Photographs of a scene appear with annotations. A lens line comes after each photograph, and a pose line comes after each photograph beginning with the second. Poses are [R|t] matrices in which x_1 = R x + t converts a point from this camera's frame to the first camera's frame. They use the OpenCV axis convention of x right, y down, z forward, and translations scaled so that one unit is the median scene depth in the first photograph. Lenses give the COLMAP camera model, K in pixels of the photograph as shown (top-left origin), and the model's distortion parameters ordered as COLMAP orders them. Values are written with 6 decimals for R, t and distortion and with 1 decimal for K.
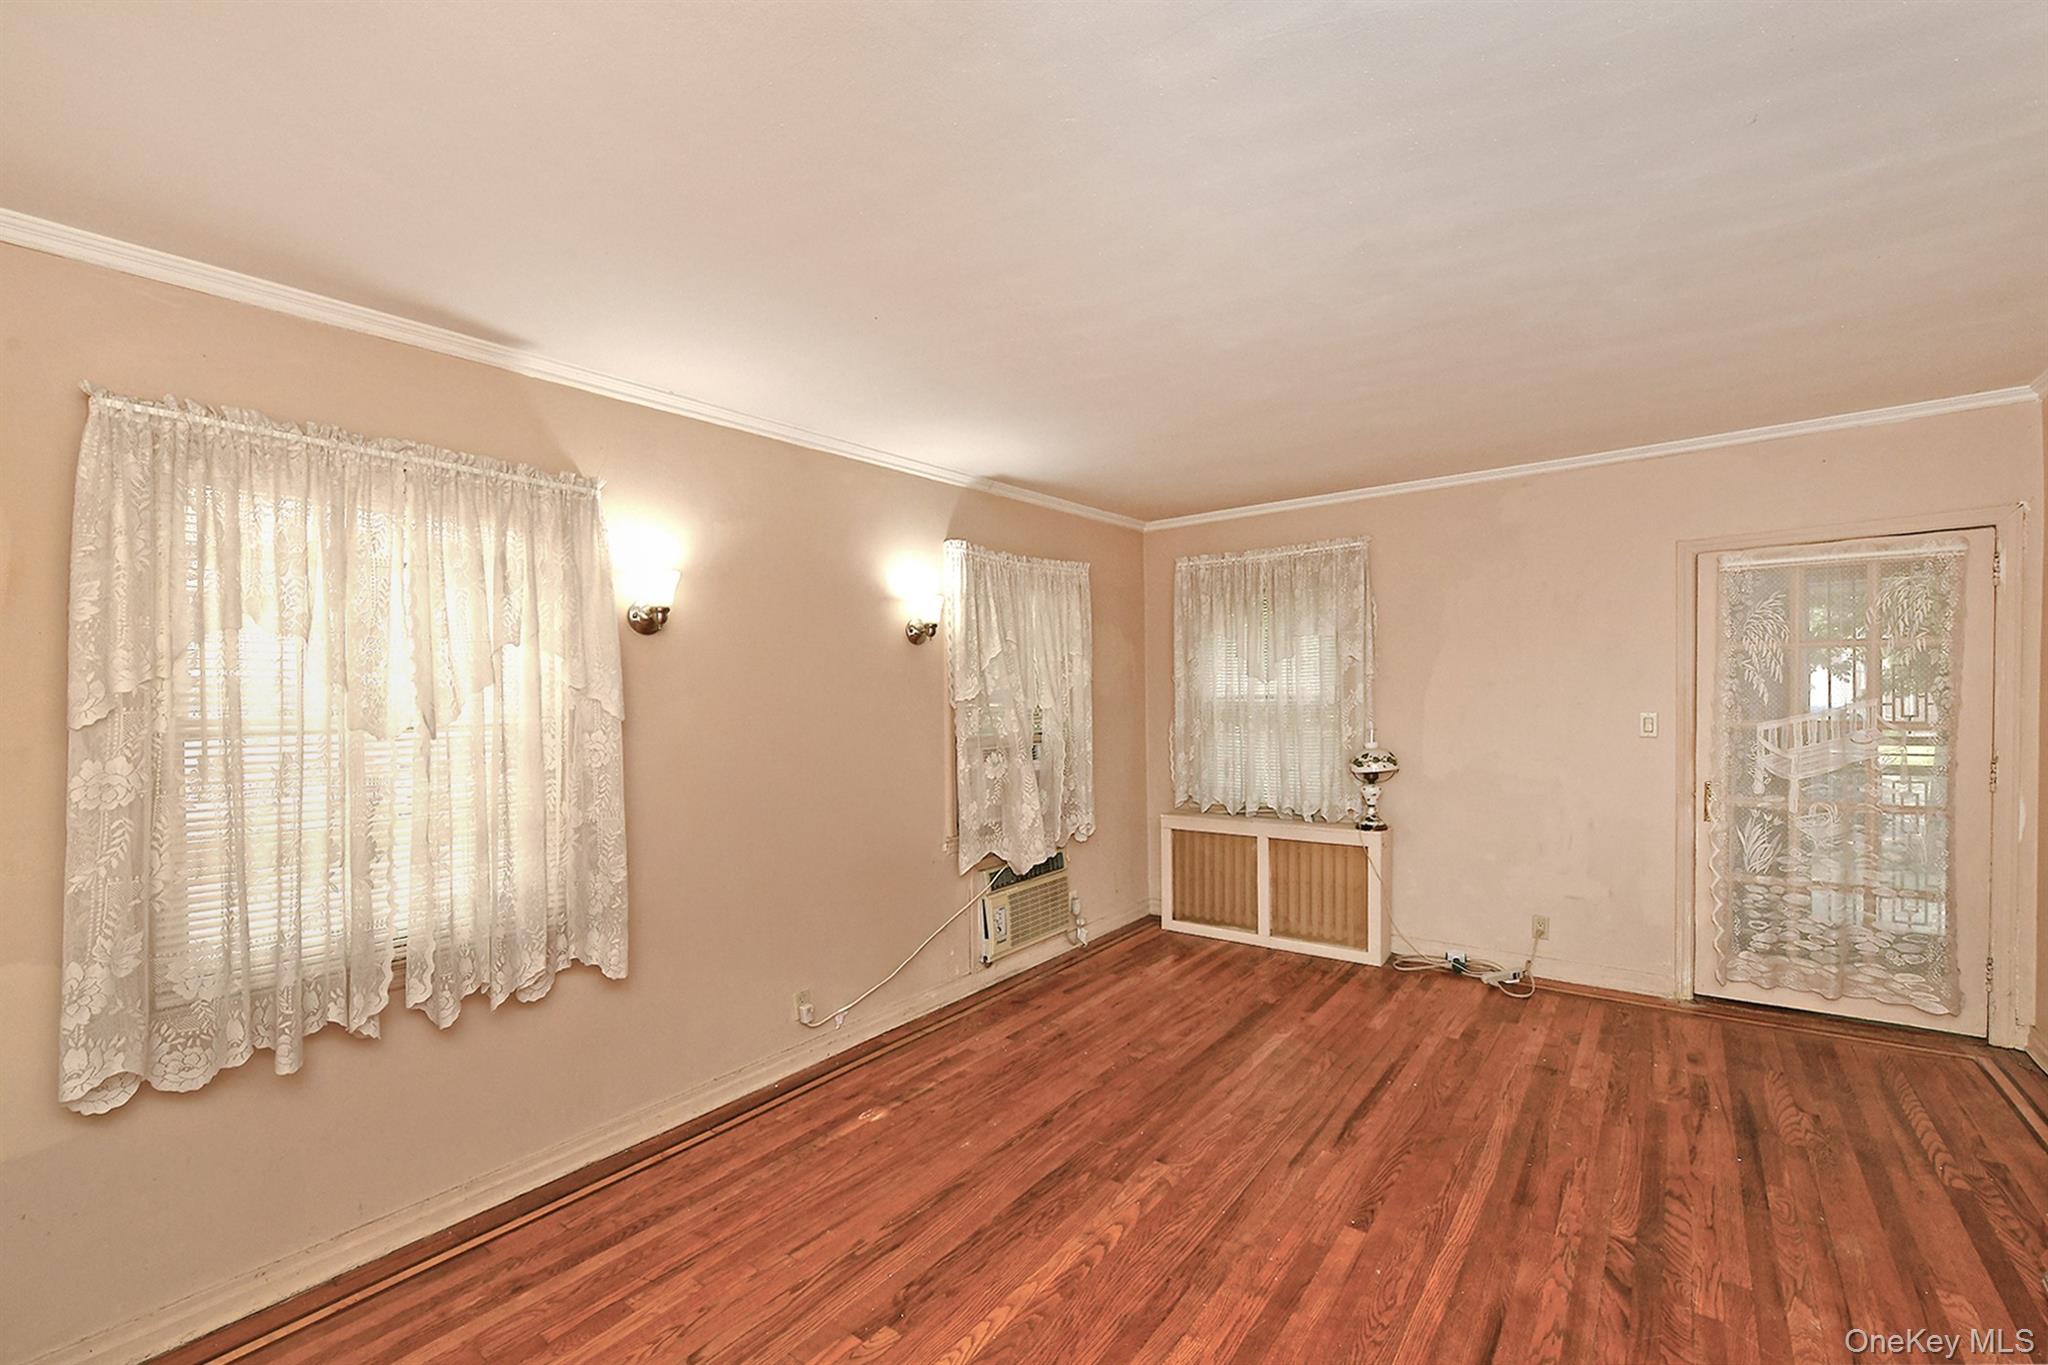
lens RADIAL K [[855.3, 0, 1028.0], [0, 855.3, 711.6], [0, 0, 1]] dist [-0.011289, -0.000253]
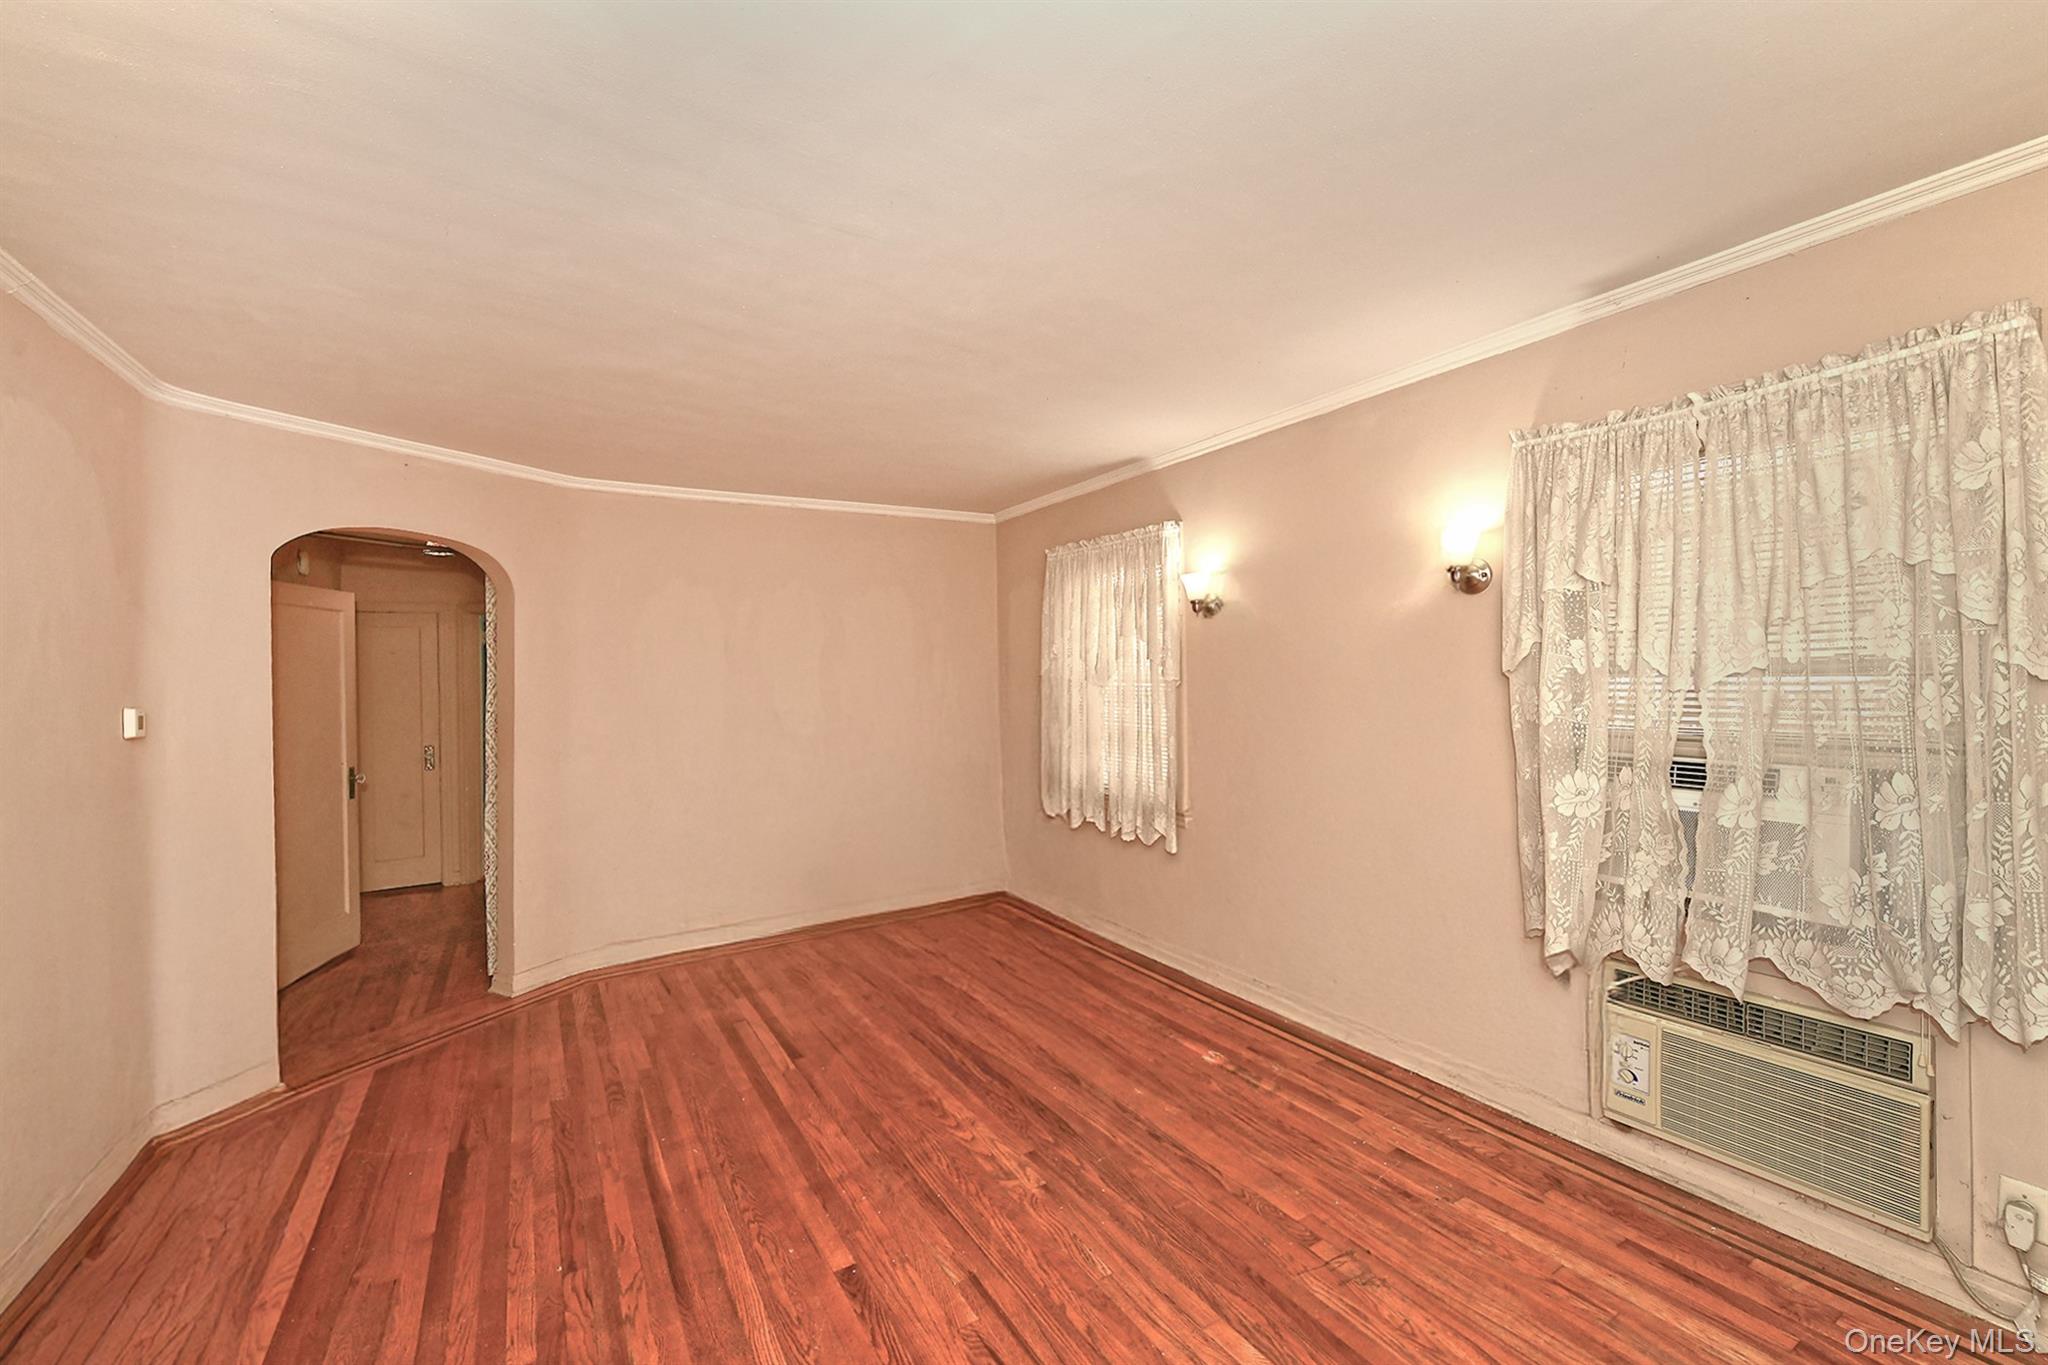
lens RADIAL K [[841.7, 0, 1023.3], [0, 841.7, 642.8], [0, 0, 1]] dist [-0.018312, -0.000141]
pose [[-0.371786, -0.000120, -0.928319, 0.939538], [0.006297, 0.999977, -0.002651, -0.051160], [0.928297, -0.006832, -0.371776, 1.241790]]
